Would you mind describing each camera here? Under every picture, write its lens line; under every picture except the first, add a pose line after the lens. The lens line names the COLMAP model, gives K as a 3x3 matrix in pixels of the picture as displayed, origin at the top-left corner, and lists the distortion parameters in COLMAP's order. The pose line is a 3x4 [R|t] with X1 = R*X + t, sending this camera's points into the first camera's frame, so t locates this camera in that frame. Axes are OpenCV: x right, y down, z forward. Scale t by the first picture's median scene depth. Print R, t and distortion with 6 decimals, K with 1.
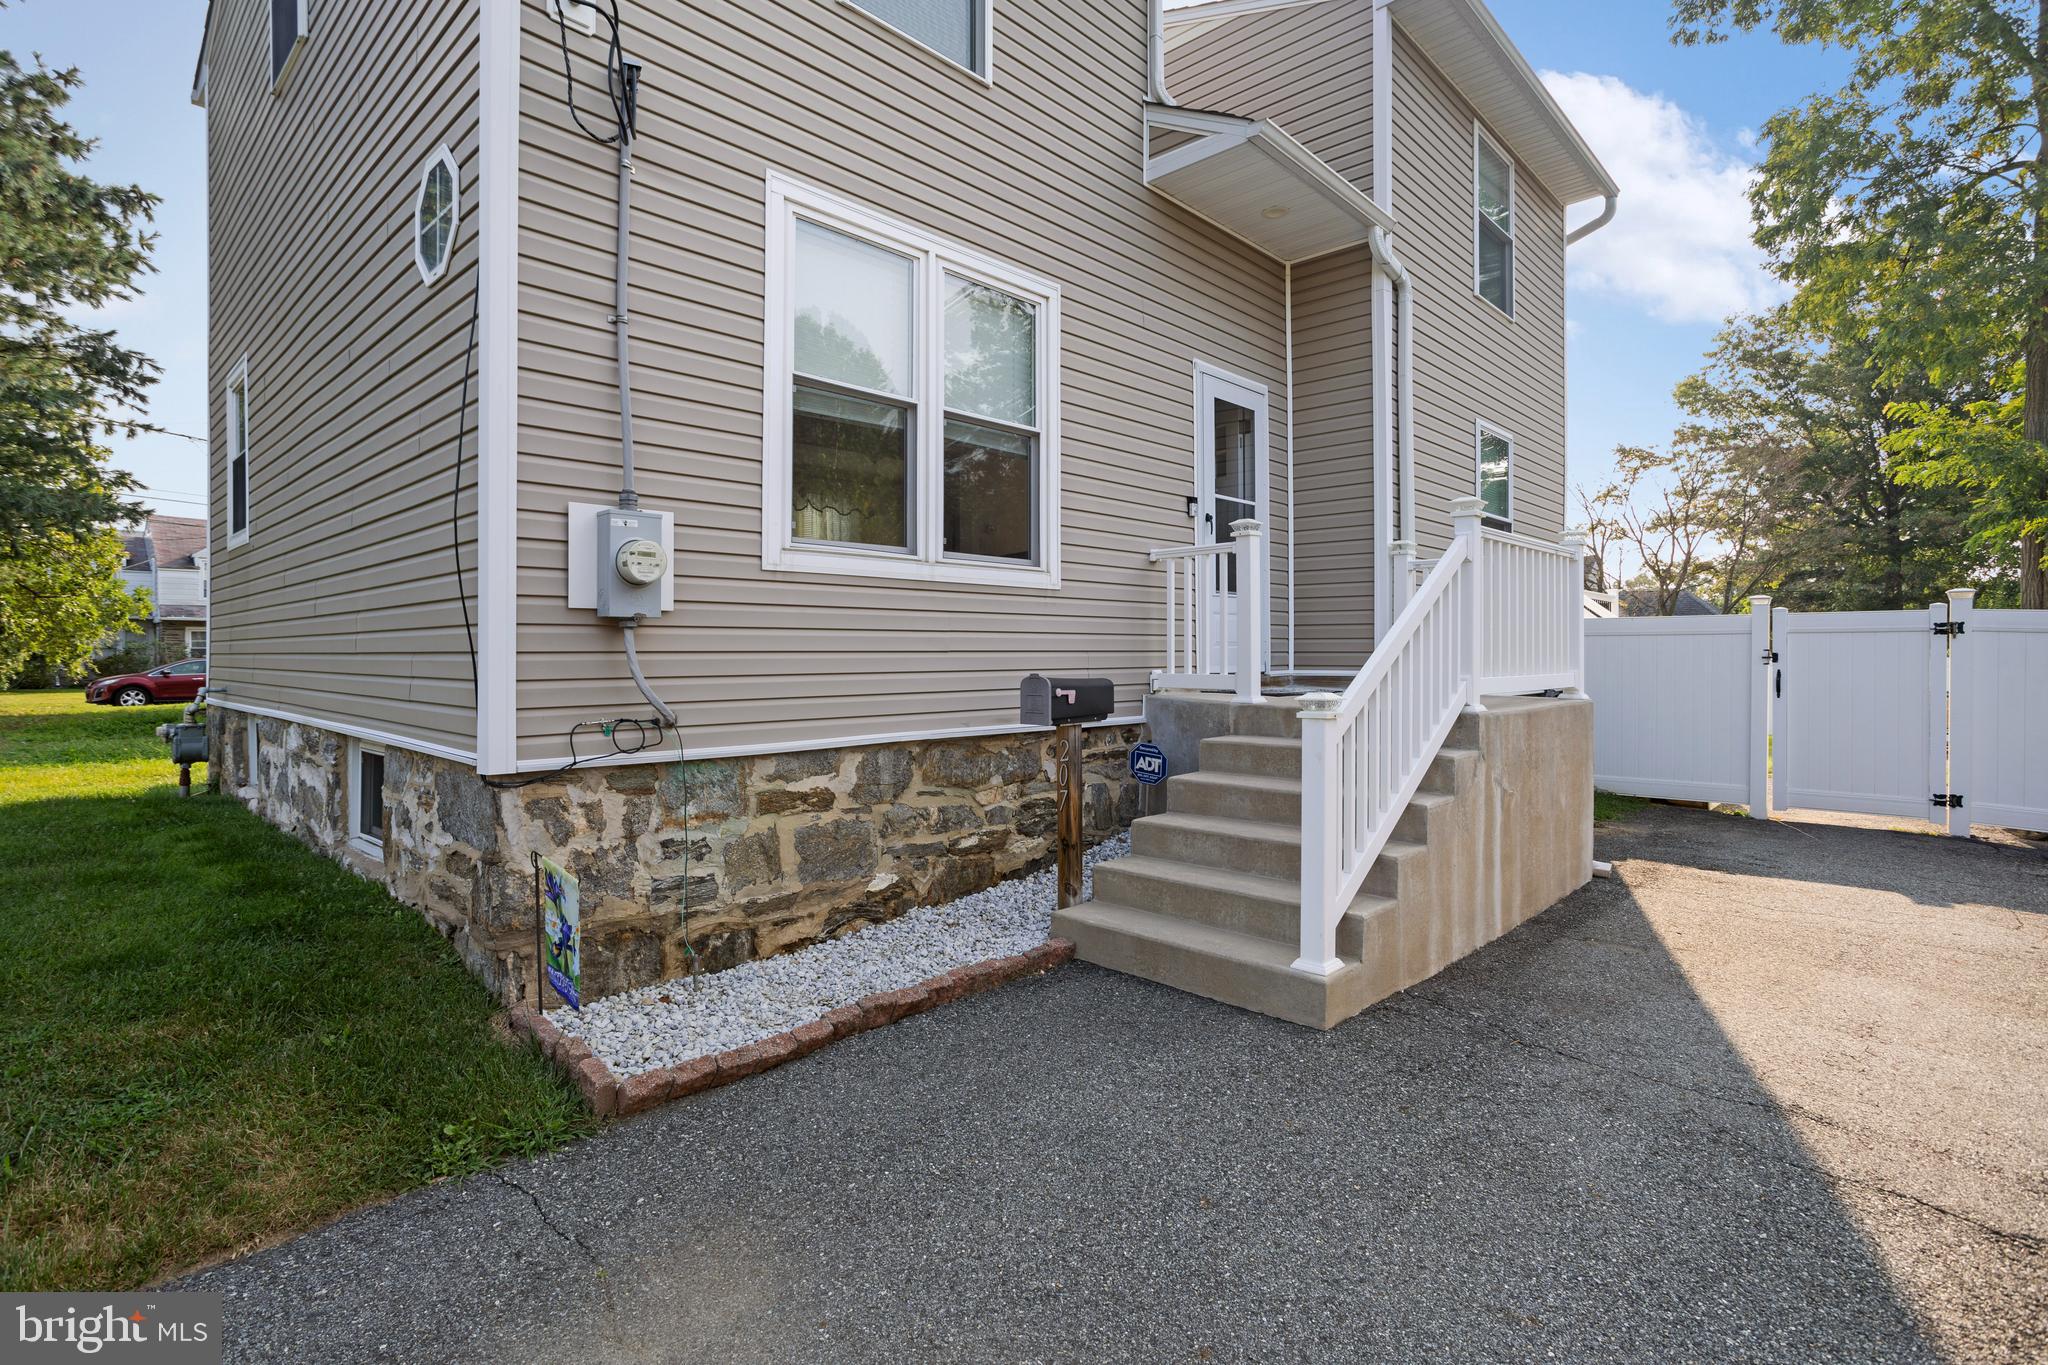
lens RADIAL K [[975.2, 0, 1020.8], [0, 975.2, 664.0], [0, 0, 1]] dist [-0.003644, 0.002791]
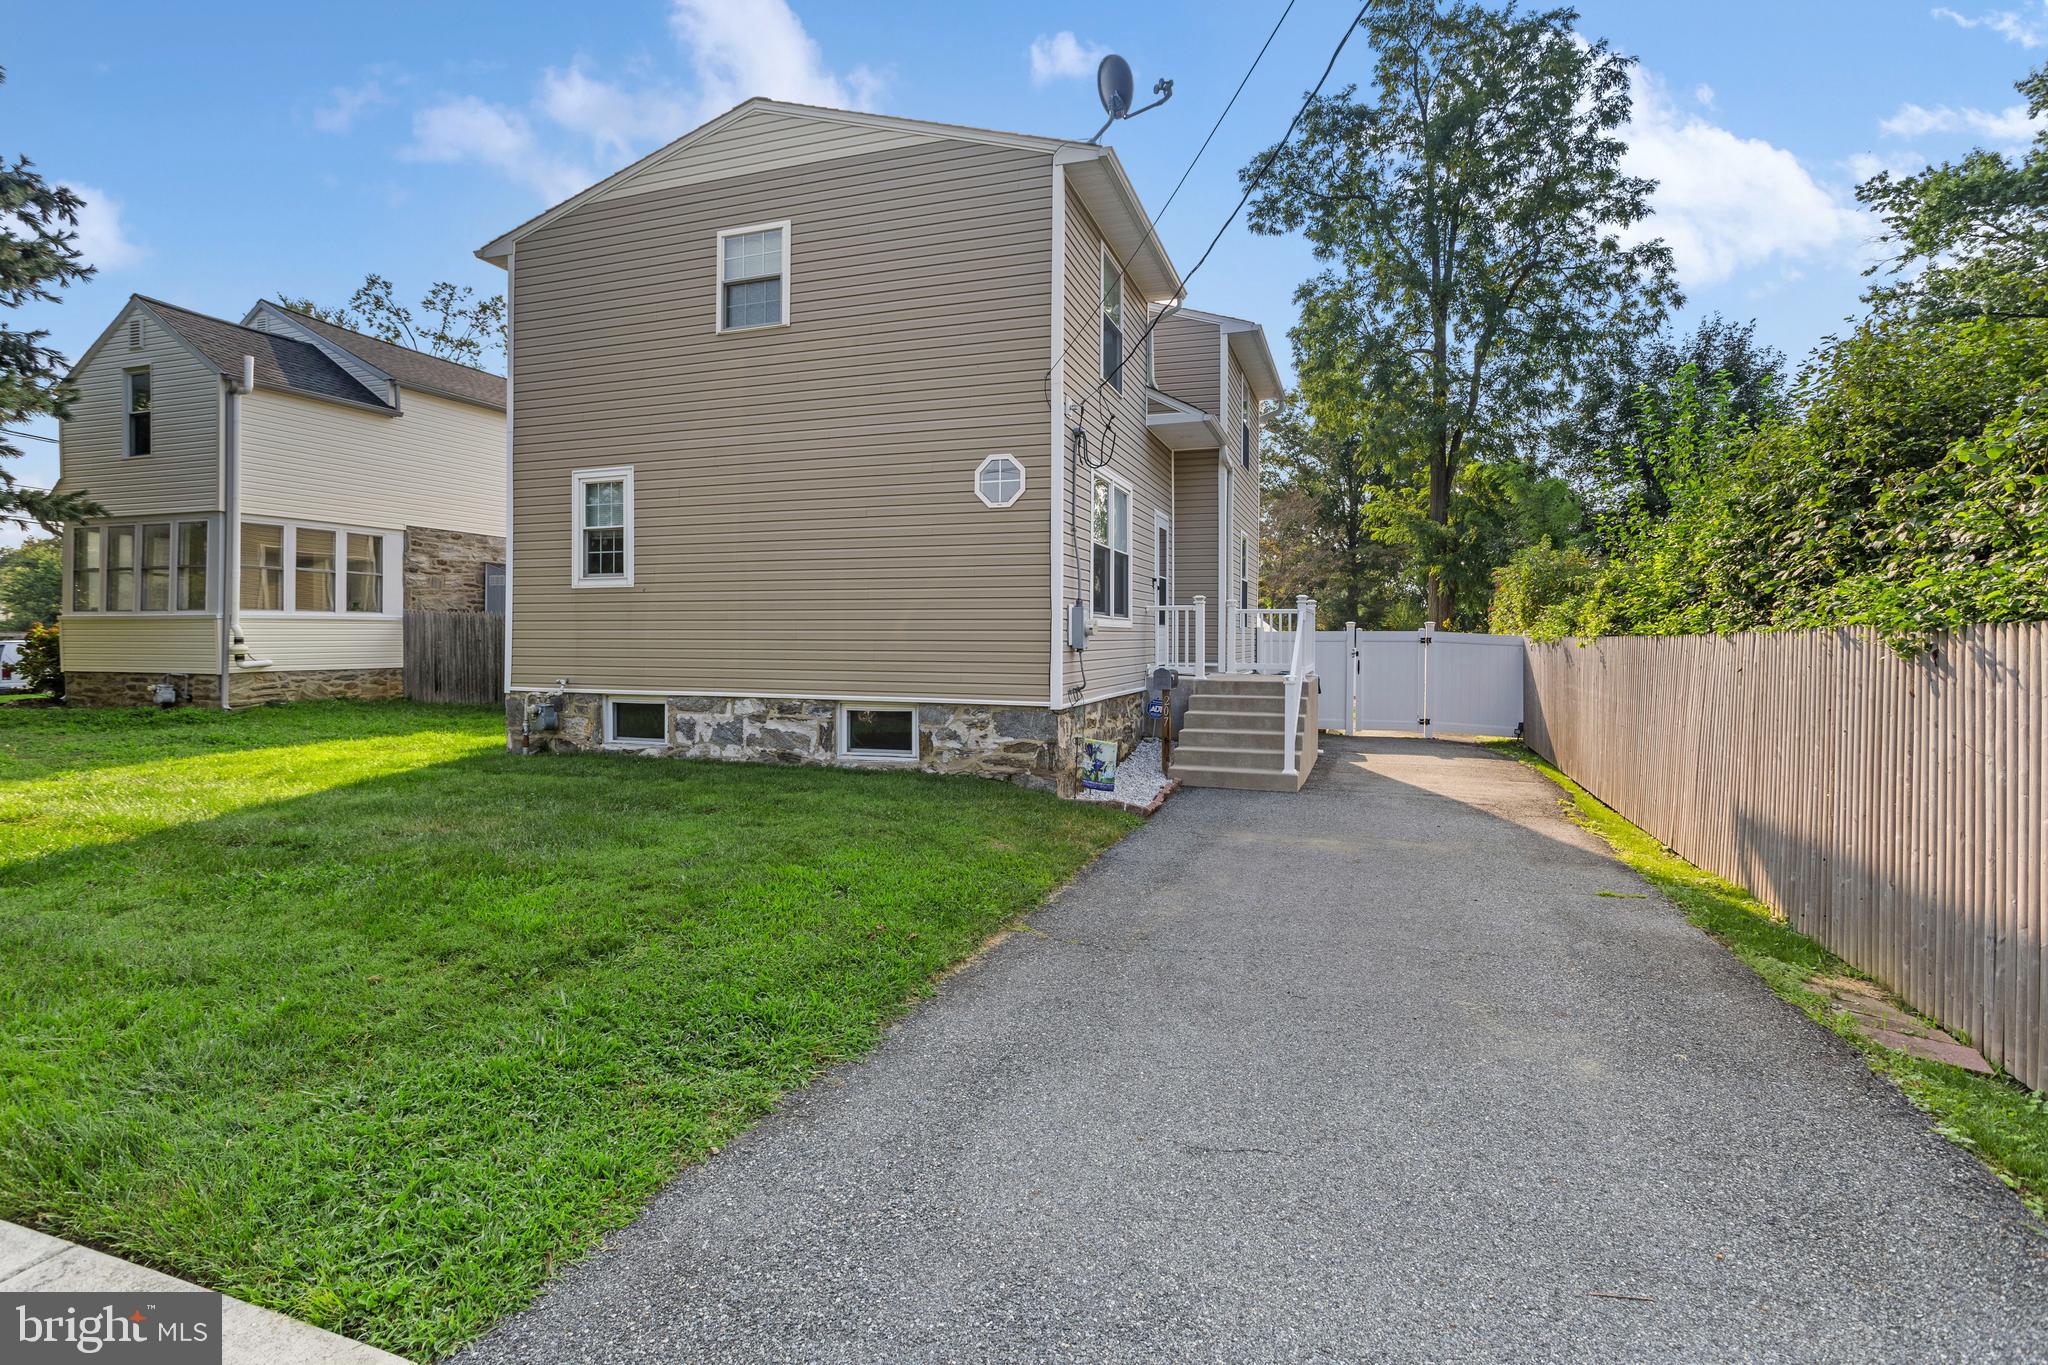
lens RADIAL K [[975.2, 0, 1016.1], [0, 975.2, 640.0], [0, 0, 1]] dist [-0.003644, 0.002791]
pose [[0.913186, 0.000393, 0.407543, -1.383874], [0.000468, 0.999998, -0.002014, -0.062205], [-0.407543, 0.002030, 0.913184, -1.090678]]
